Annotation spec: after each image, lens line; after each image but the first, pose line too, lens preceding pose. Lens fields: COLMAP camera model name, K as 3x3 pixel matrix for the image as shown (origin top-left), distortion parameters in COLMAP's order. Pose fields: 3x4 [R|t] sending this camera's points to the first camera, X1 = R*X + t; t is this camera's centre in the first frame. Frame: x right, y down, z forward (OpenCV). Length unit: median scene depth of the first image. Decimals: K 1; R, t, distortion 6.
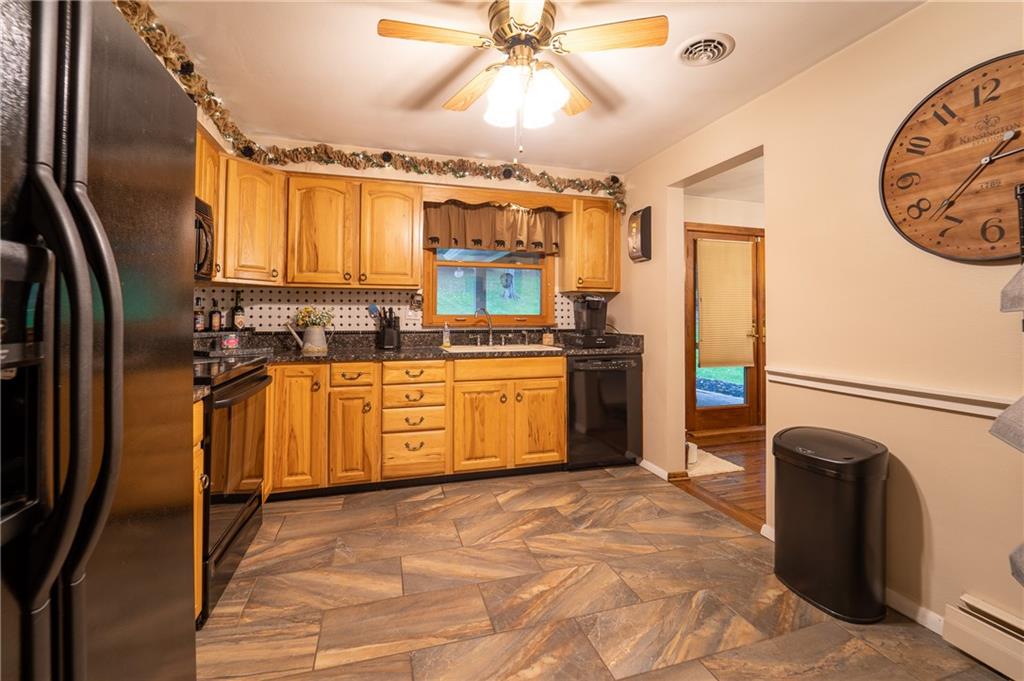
lens RADIAL K [[425.6, 0, 509.7], [0, 425.6, 320.4], [0, 0, 1]] dist [-0.021417, -0.000803]
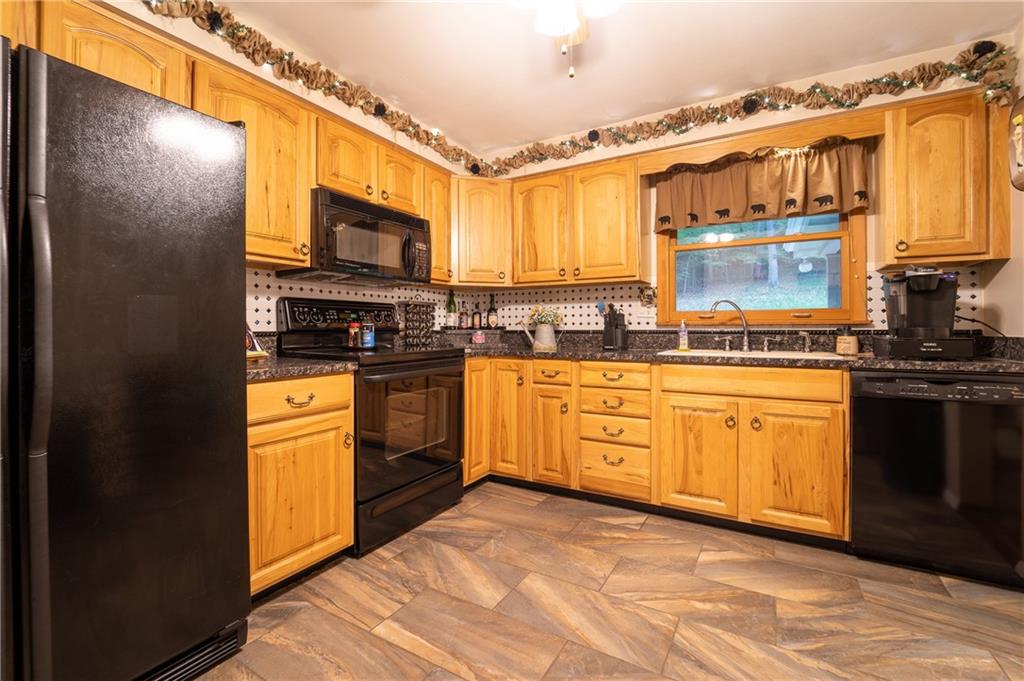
lens RADIAL K [[431.1, 0, 514.4], [0, 431.1, 339.1], [0, 0, 1]] dist [-0.020520, -0.000623]
pose [[0.691138, 0.014681, -0.722574, 0.255902], [-0.003173, 0.999846, 0.017280, 0.031967], [0.722716, -0.009650, 0.691078, 0.236977]]
